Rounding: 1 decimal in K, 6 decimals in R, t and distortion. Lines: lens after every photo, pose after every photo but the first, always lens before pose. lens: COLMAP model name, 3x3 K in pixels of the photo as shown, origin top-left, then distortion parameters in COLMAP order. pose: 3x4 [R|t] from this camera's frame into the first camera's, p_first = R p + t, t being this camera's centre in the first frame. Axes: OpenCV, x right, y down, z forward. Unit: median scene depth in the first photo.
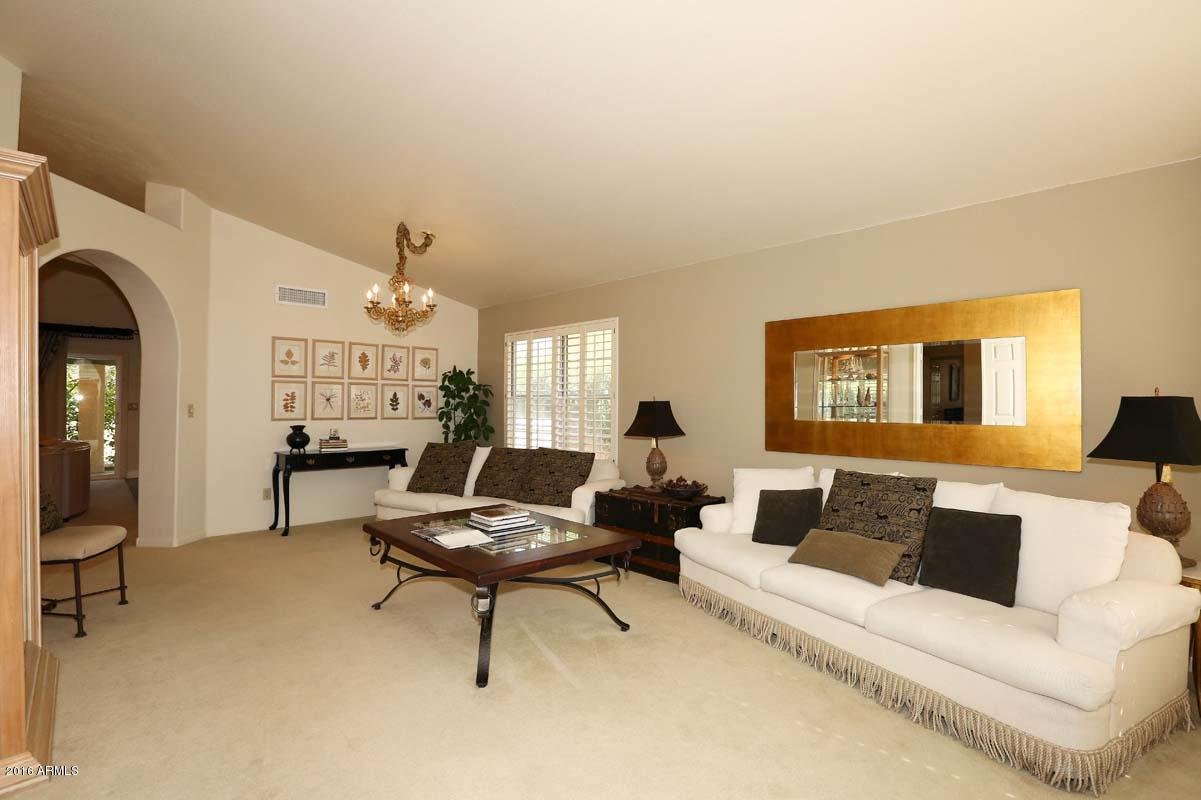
lens RADIAL K [[557.5, 0, 580.2], [0, 557.5, 397.7], [0, 0, 1]] dist [-0.002042, -0.000028]
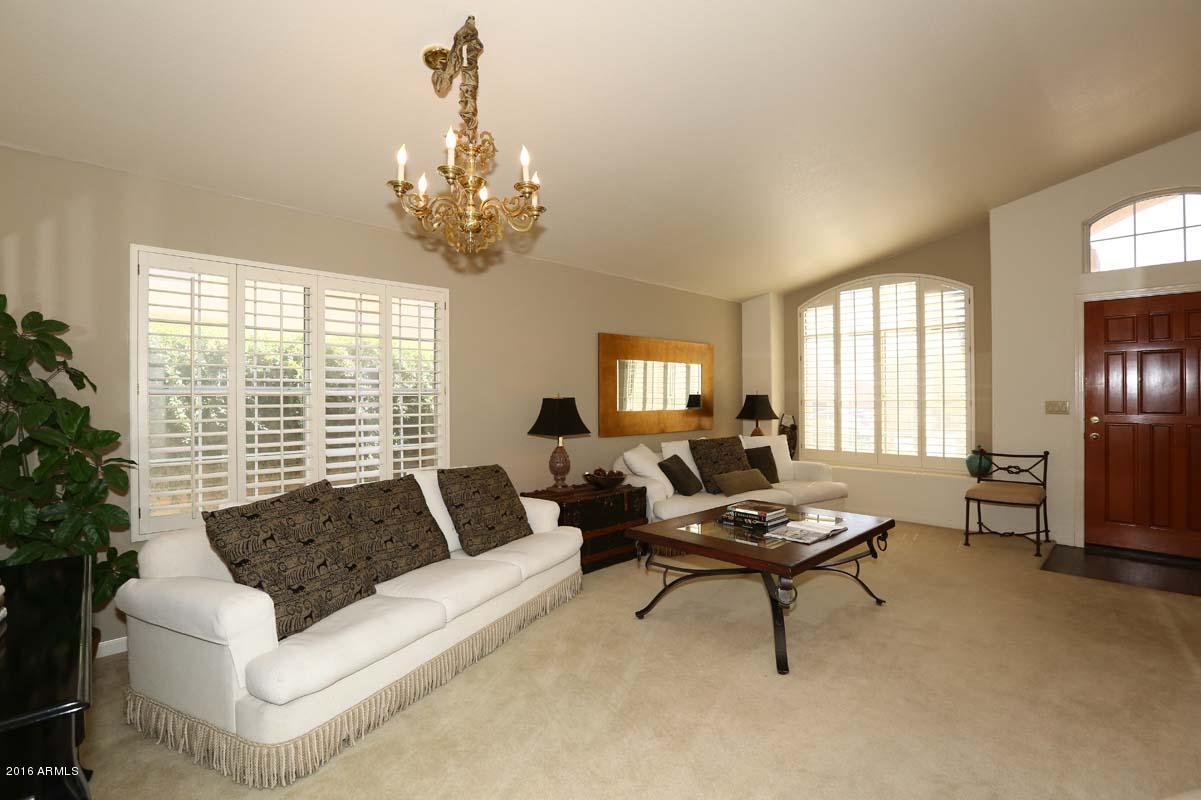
lens RADIAL K [[553.0, 0, 602.9], [0, 553.0, 396.0], [0, 0, 1]] dist [0.012237, 0.000205]
pose [[-0.015755, -0.001445, 0.999875, -0.836082], [-0.004439, 0.999989, 0.001375, 0.000936], [-0.999866, -0.004416, -0.015761, 0.943814]]
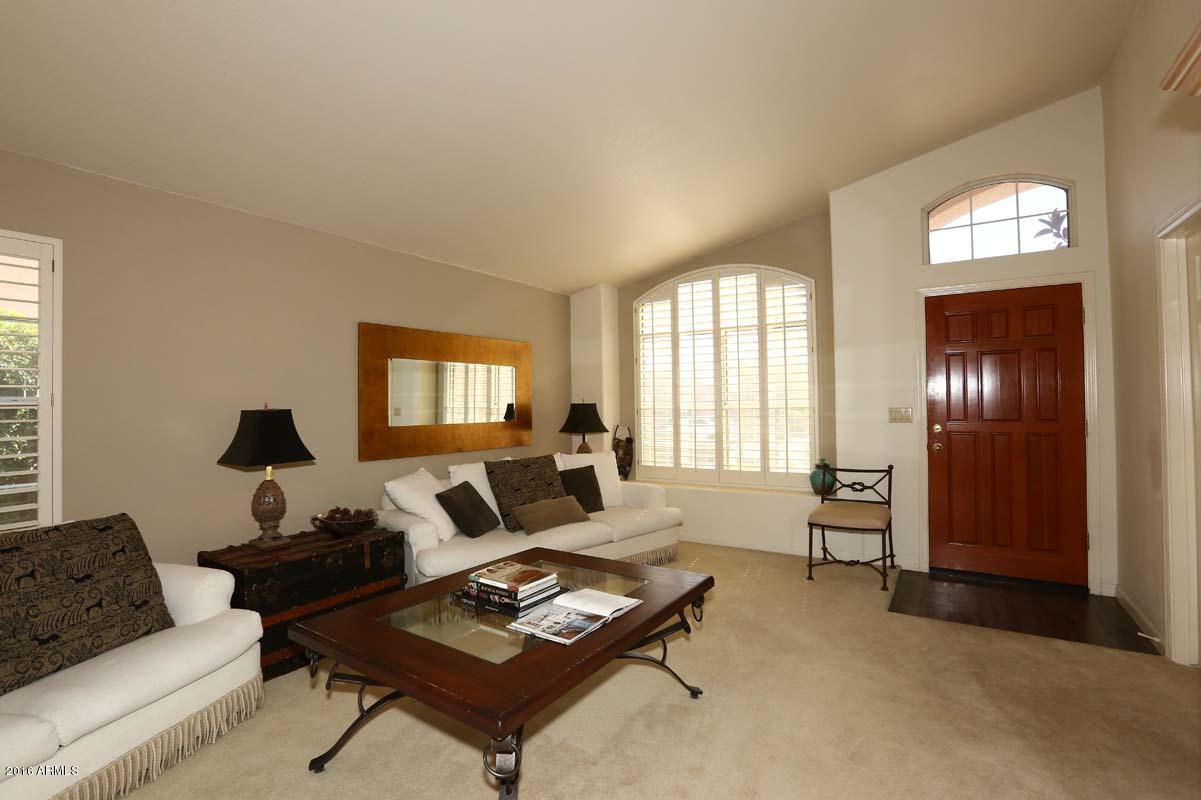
lens RADIAL K [[557.5, 0, 580.2], [0, 557.5, 397.7], [0, 0, 1]] dist [-0.002042, -0.000028]
pose [[-0.192933, 0.013975, 0.981112, -0.595277], [0.002063, 0.999902, -0.013837, 0.002800], [-0.981210, -0.000646, -0.192943, 0.765651]]
